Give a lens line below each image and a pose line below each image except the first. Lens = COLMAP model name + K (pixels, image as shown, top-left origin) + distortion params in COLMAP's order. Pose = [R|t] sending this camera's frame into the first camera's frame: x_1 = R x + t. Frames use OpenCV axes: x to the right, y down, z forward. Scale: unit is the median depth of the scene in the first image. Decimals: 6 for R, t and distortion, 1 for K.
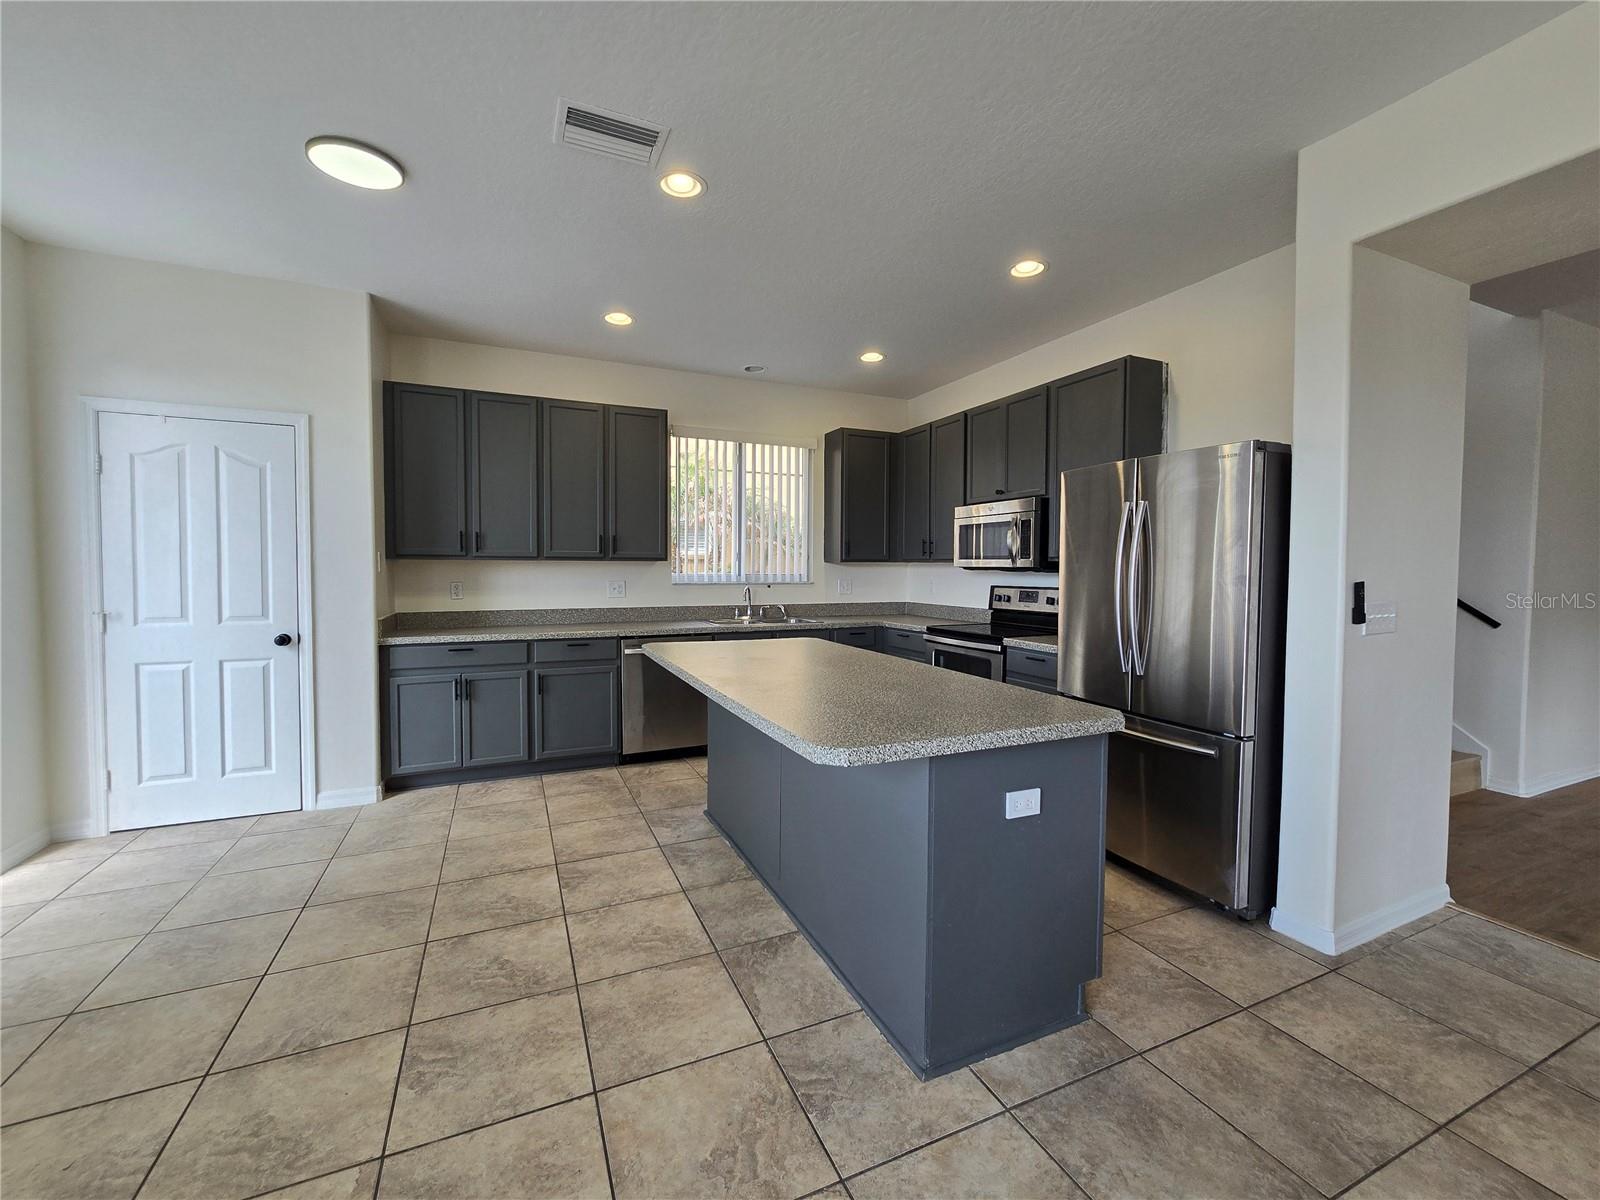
lens RADIAL K [[656.0, 0, 798.4], [0, 656.0, 592.0], [0, 0, 1]] dist [-0.002615, -0.000016]
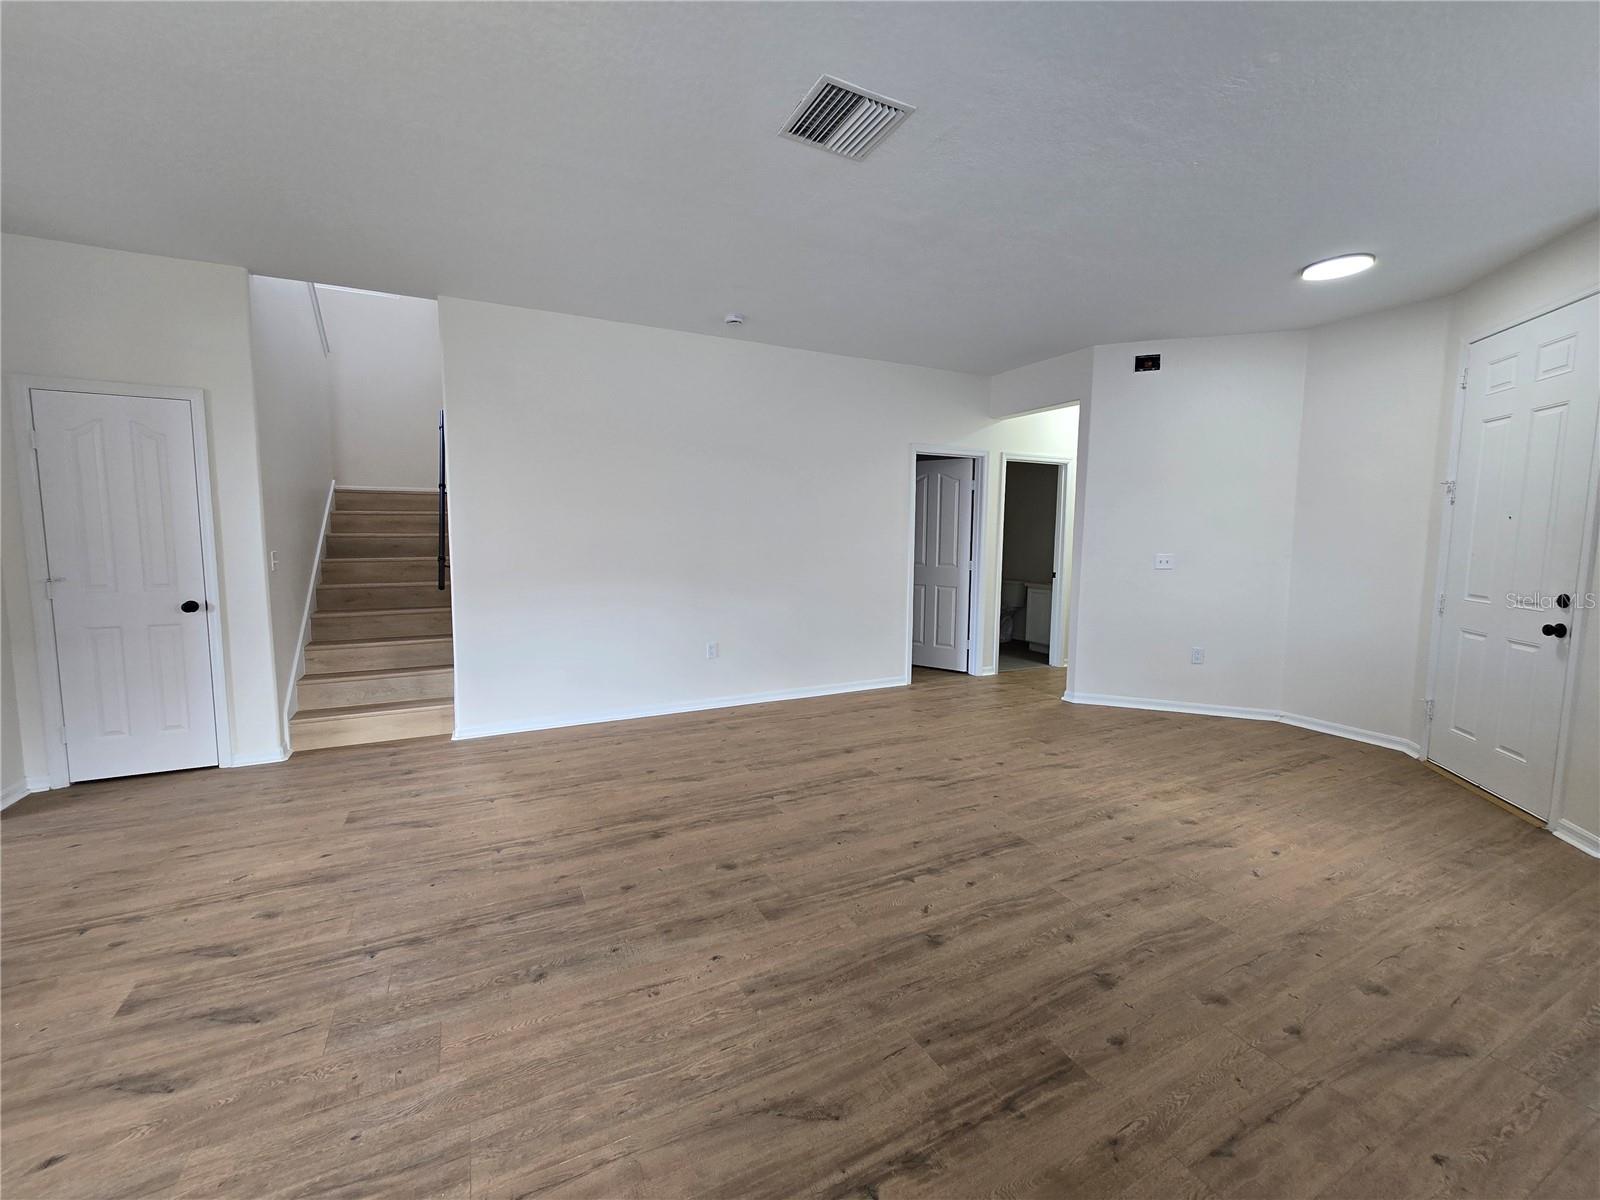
lens RADIAL K [[656.6, 0, 788.3], [0, 656.6, 594.5], [0, 0, 1]] dist [-0.000118, 0.000020]
pose [[0.999316, -0.003759, 0.036799, 1.699464], [0.001484, 0.998097, 0.061650, -0.003340], [-0.036960, -0.061553, 0.997419, -0.132071]]
